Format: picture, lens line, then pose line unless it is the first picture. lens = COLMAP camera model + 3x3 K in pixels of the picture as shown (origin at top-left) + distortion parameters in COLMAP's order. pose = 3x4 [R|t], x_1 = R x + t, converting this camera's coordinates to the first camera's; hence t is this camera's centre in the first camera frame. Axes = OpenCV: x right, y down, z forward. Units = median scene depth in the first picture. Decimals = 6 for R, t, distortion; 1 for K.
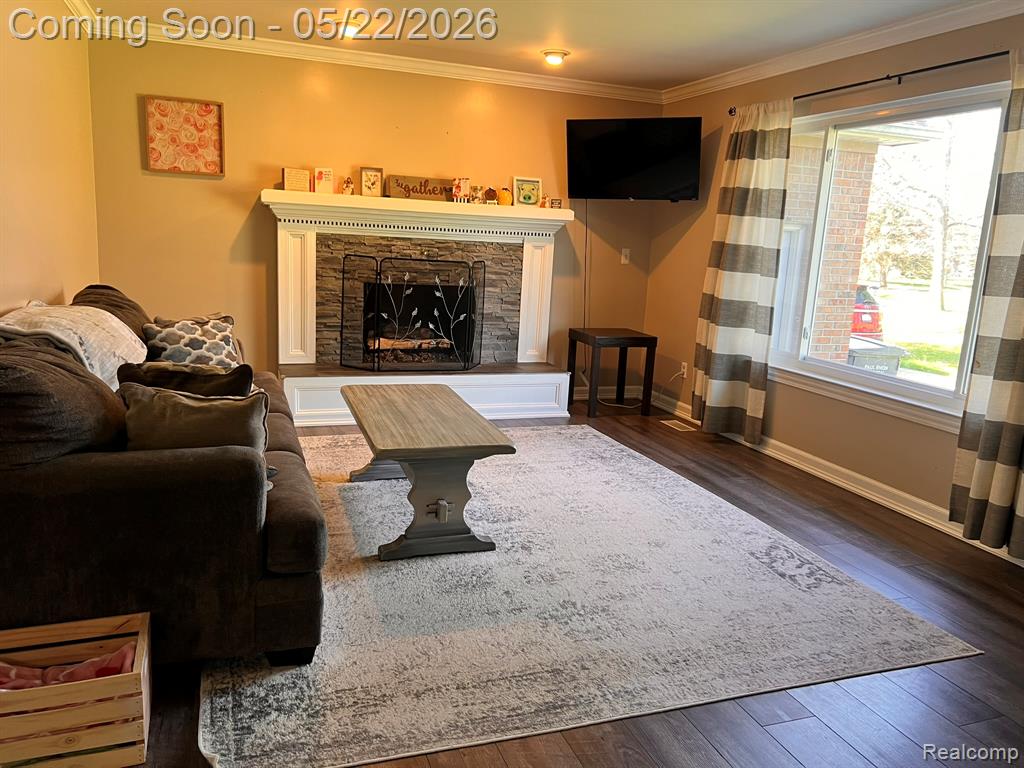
lens RADIAL K [[775.8, 0, 505.8], [0, 775.8, 379.7], [0, 0, 1]] dist [0.058560, -0.077040]
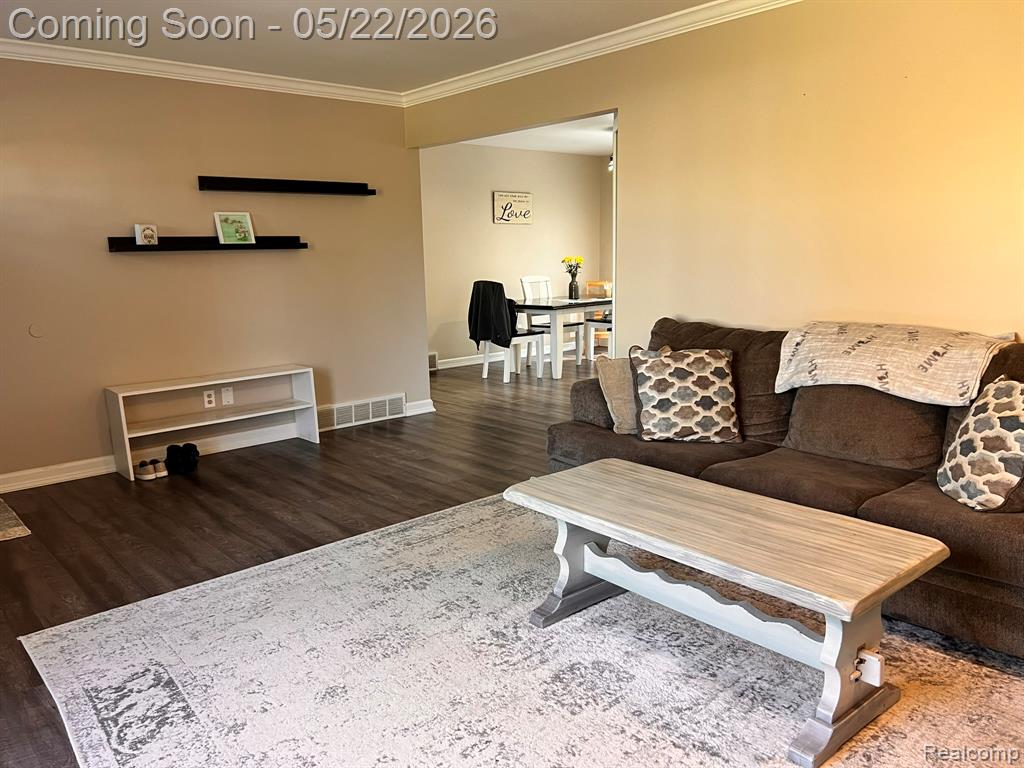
lens RADIAL K [[775.8, 0, 506.1], [0, 775.8, 385.2], [0, 0, 1]] dist [0.058560, -0.077040]
pose [[-0.927295, 0.031855, -0.372975, 0.191946], [-0.095578, 0.943199, 0.318184, -0.174806], [0.361925, 0.330698, -0.871579, 0.996824]]
